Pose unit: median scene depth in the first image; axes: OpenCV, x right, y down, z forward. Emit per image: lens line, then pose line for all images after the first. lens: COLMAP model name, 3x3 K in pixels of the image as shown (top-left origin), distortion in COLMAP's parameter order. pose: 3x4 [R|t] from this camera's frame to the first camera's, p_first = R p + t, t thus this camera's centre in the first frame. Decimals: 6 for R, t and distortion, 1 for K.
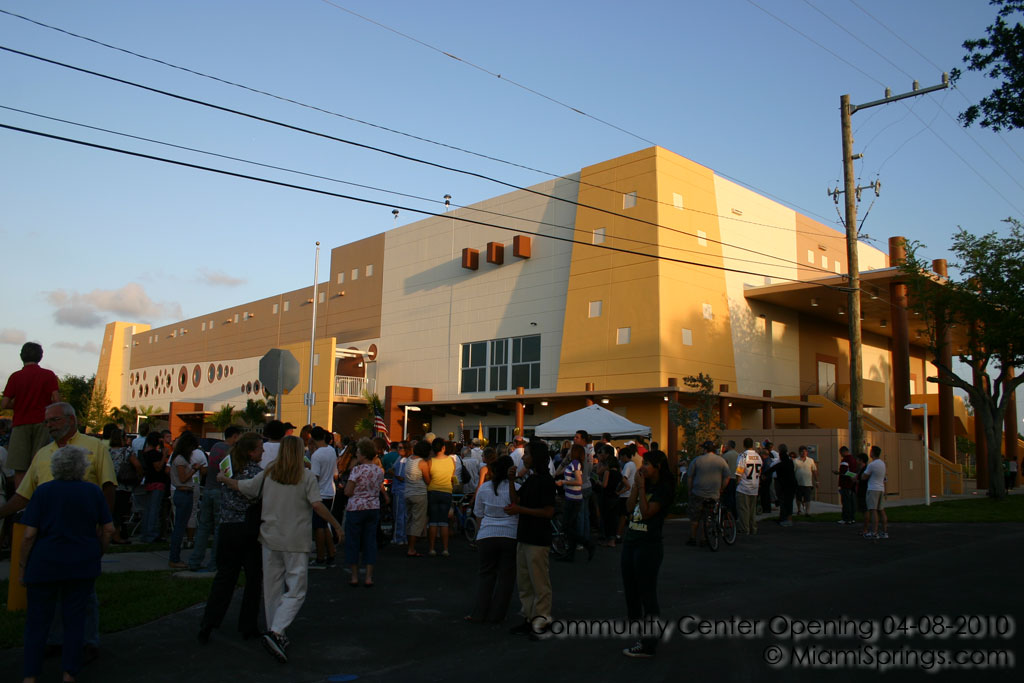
lens RADIAL K [[831.7, 0, 509.0], [0, 831.7, 343.7], [0, 0, 1]] dist [-0.145096, 0.098922]
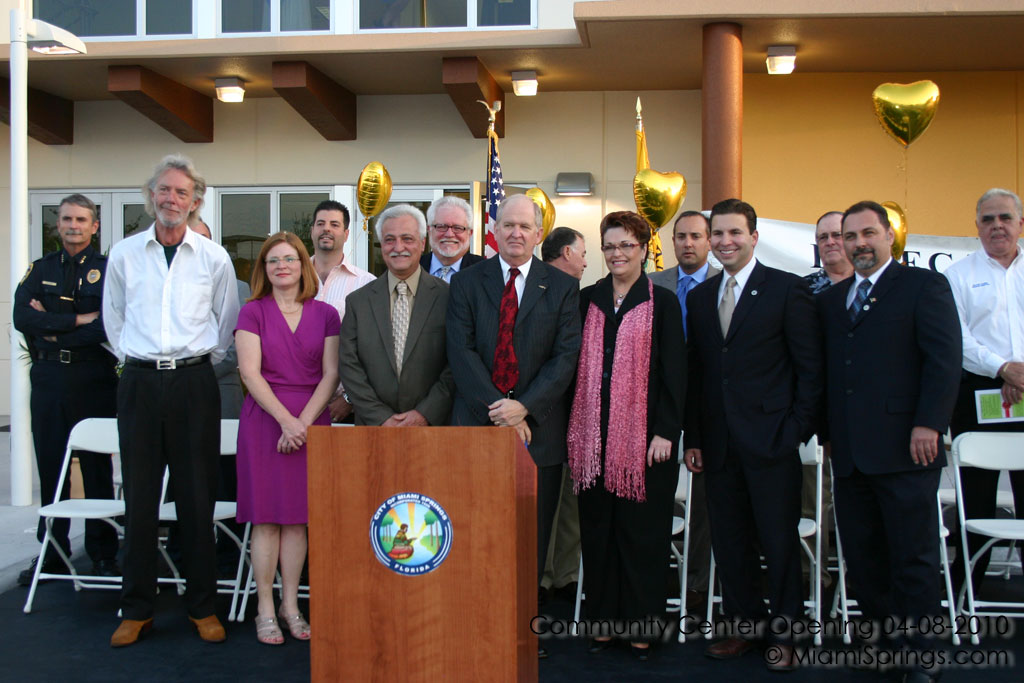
lens RADIAL K [[1232.2, 0, 504.7], [0, 1232.2, 346.3], [0, 0, 1]] dist [-0.038660, 0.000000]
pose [[0.755217, -0.042803, 0.654076, -0.154552], [-0.068047, 0.987354, 0.143183, 0.072651], [-0.651933, -0.152642, 0.742754, 0.564849]]
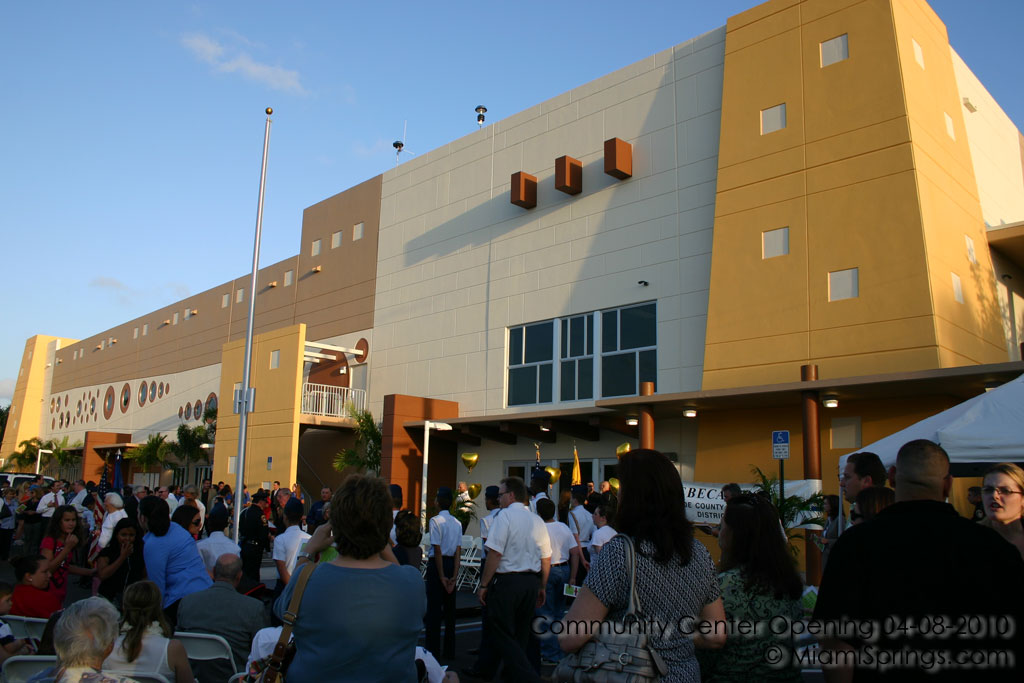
lens RADIAL K [[822.7, 0, 515.2], [0, 822.7, 344.1], [0, 0, 1]] dist [-0.149825, 0.114202]
pose [[0.999443, 0.003914, 0.033129, -0.062186], [-0.002105, 0.998514, -0.054454, 0.039596], [-0.033293, 0.054354, 0.997967, 0.334385]]
